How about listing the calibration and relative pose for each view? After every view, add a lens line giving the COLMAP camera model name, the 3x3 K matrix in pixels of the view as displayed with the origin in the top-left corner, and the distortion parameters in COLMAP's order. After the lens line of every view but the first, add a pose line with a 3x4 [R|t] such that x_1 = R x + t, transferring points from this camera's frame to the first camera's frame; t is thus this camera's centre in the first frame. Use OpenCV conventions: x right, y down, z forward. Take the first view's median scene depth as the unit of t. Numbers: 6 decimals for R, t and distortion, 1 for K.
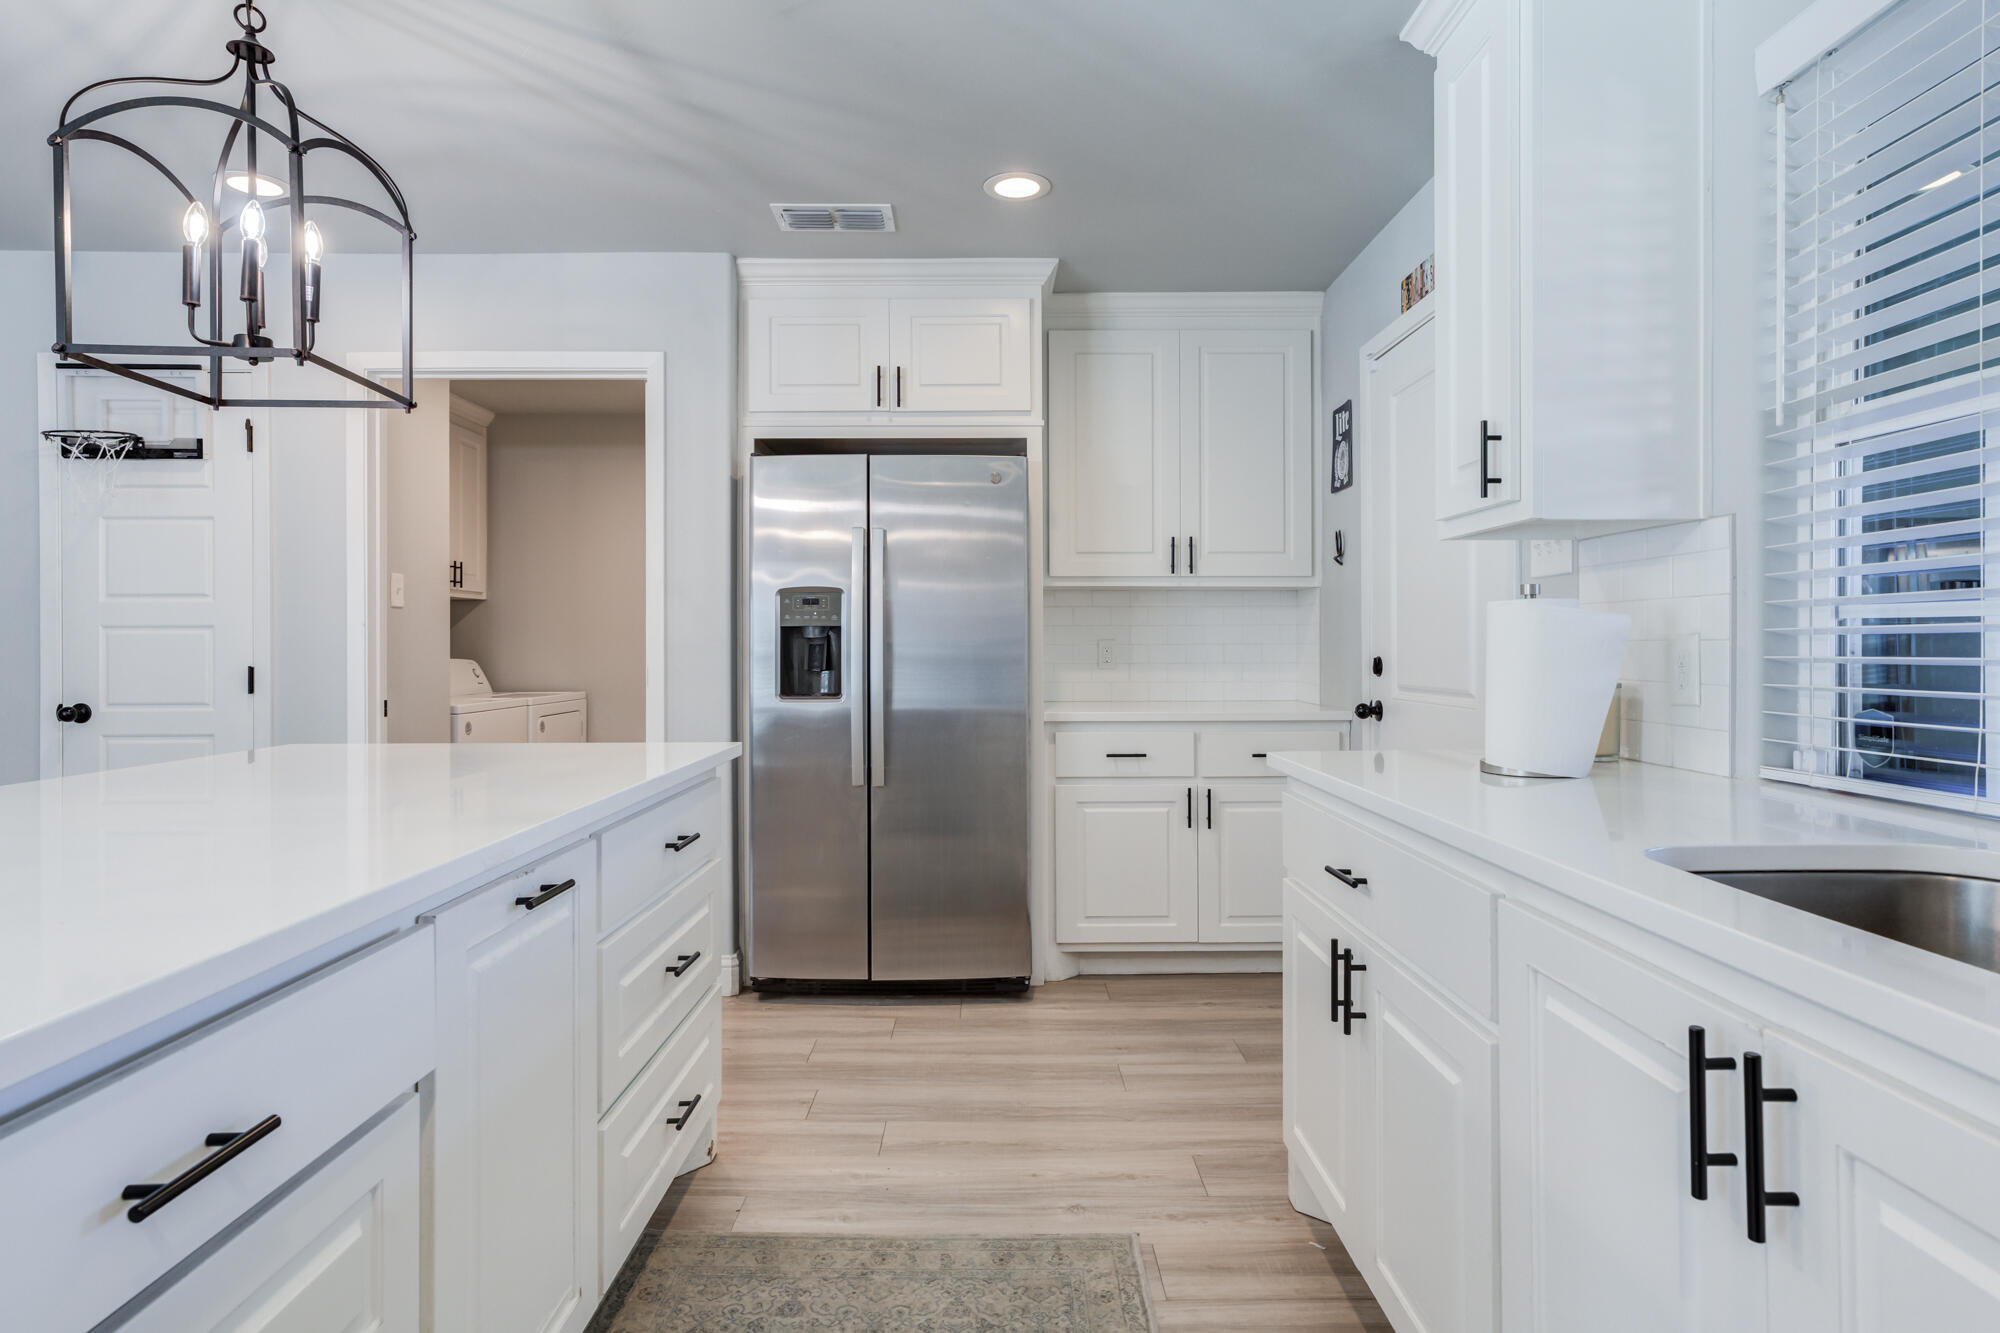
lens RADIAL K [[1067.1, 0, 993.9], [0, 1067.1, 641.4], [0, 0, 1]] dist [-0.001973, 0.008105]
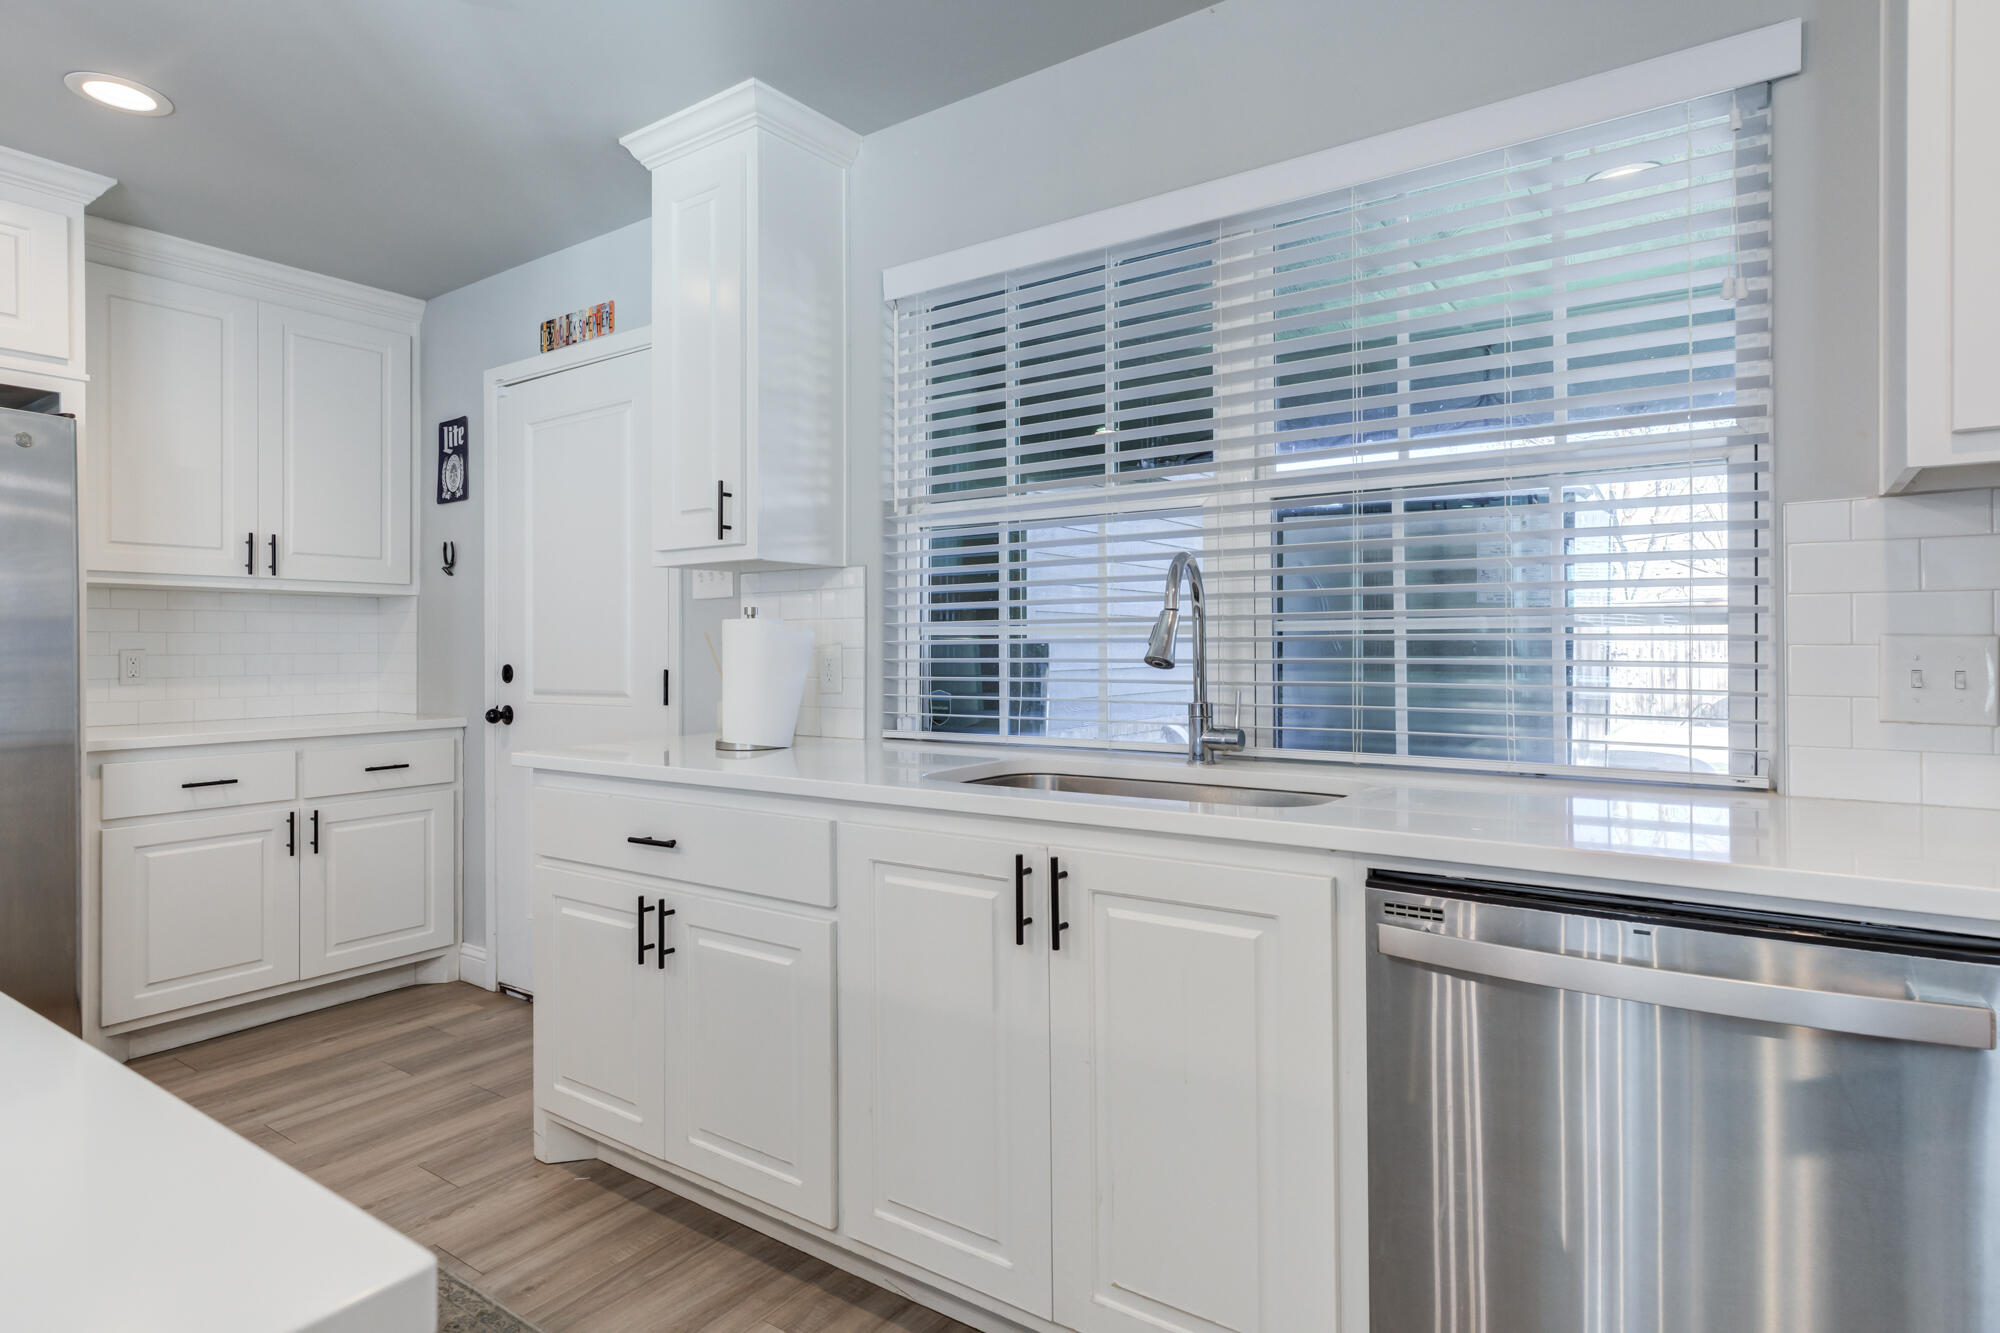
lens RADIAL K [[1067.1, 0, 991.2], [0, 1067.1, 640.8], [0, 0, 1]] dist [-0.001973, 0.008105]
pose [[0.578519, 0.004445, 0.815657, -0.239219], [0.002472, 0.999971, -0.007202, -0.000371], [-0.815666, 0.006183, 0.578491, -0.014145]]
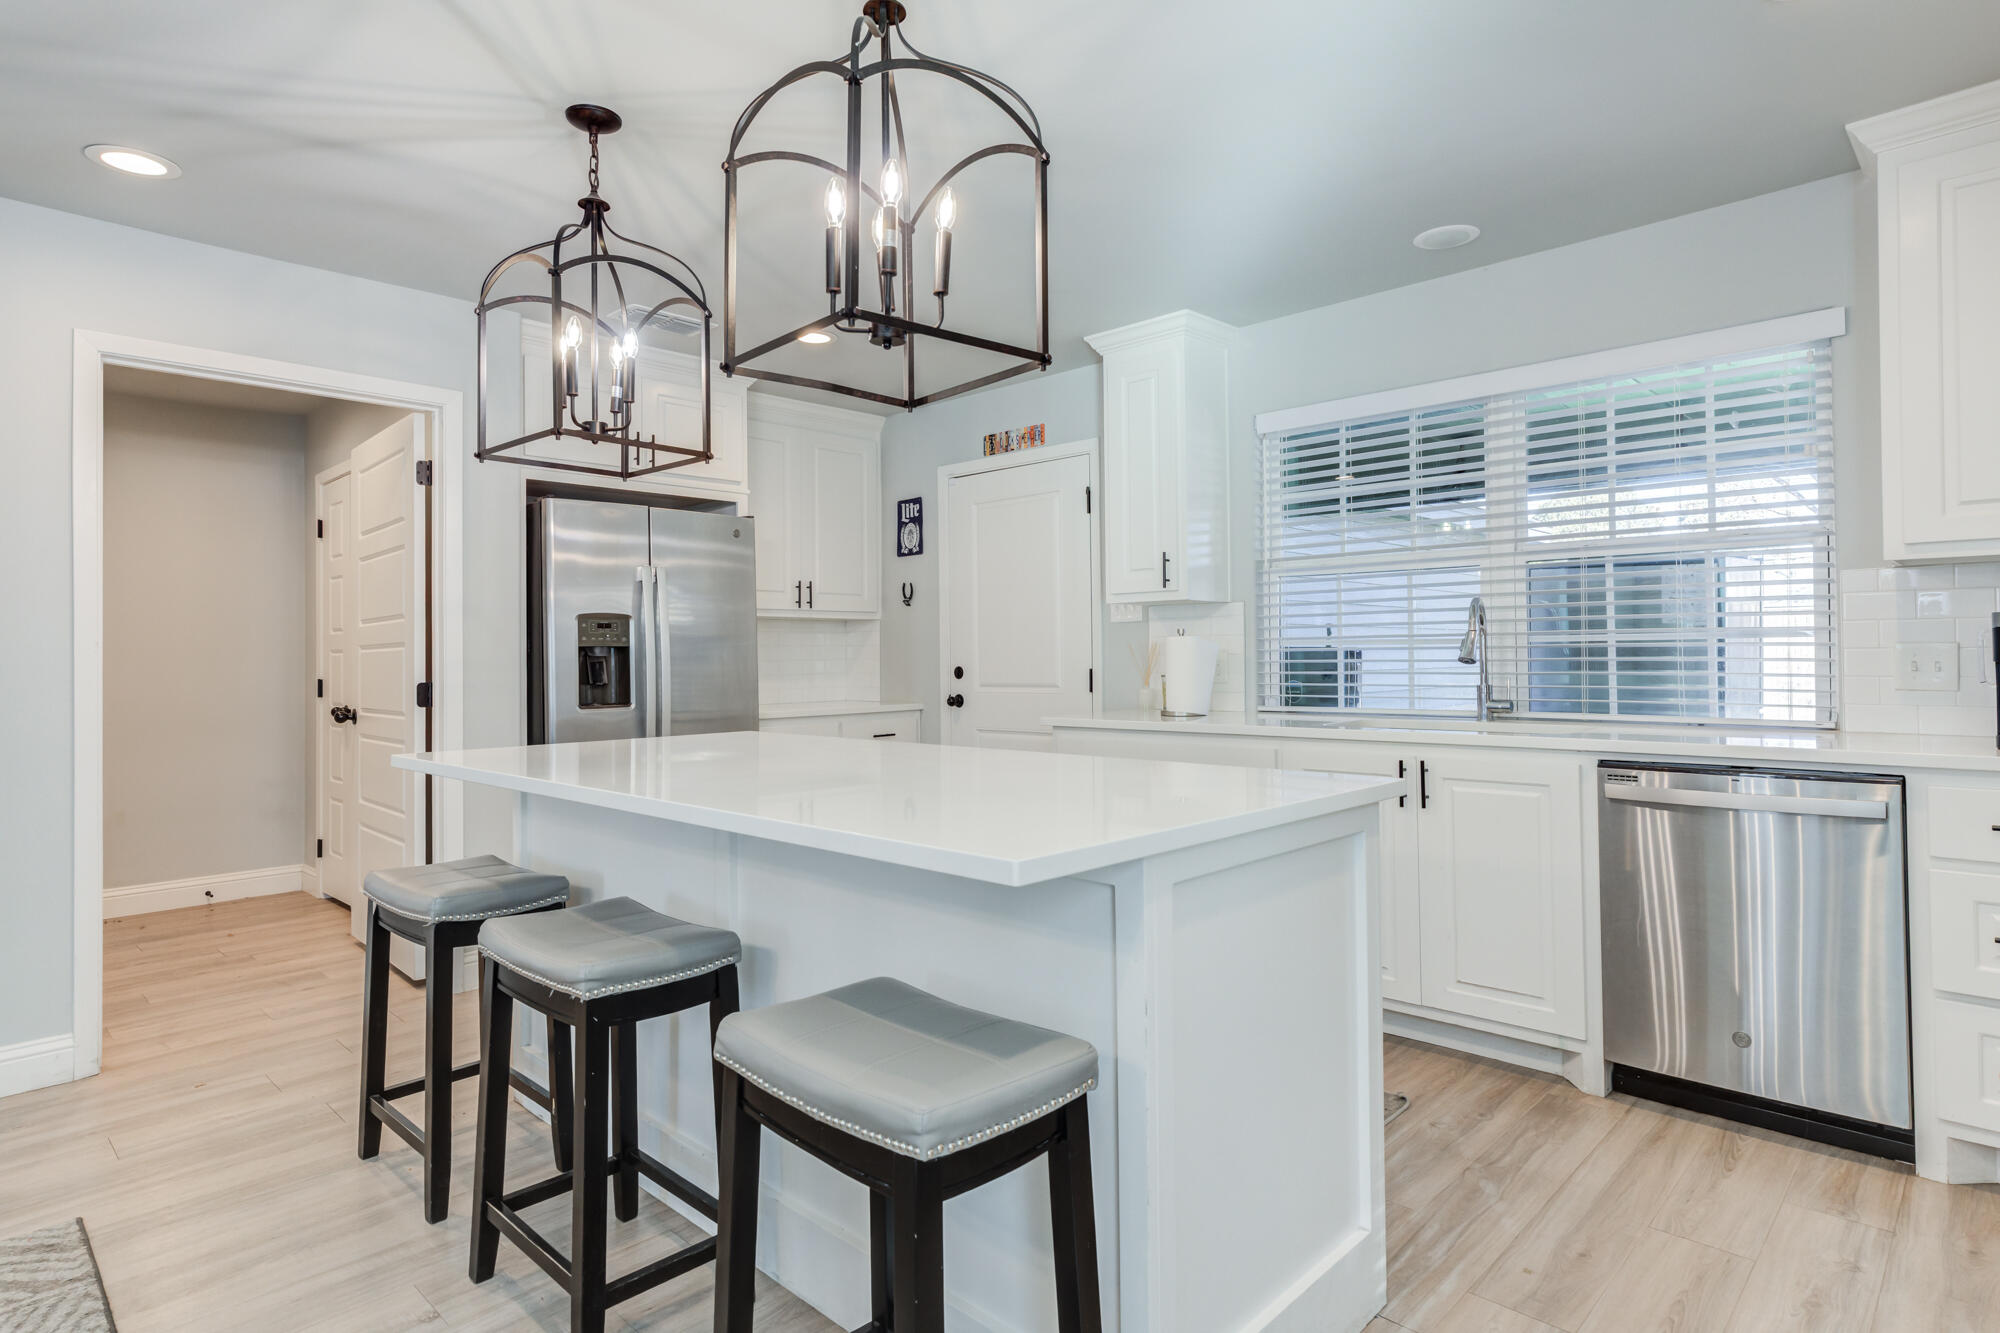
lens RADIAL K [[1067.1, 0, 994.1], [0, 1067.1, 641.1], [0, 0, 1]] dist [-0.001973, 0.008105]
pose [[0.694231, 0.004324, 0.719739, -0.763752], [0.007930, 0.999875, -0.013656, -0.000773], [-0.719708, 0.015188, 0.694110, -0.138537]]
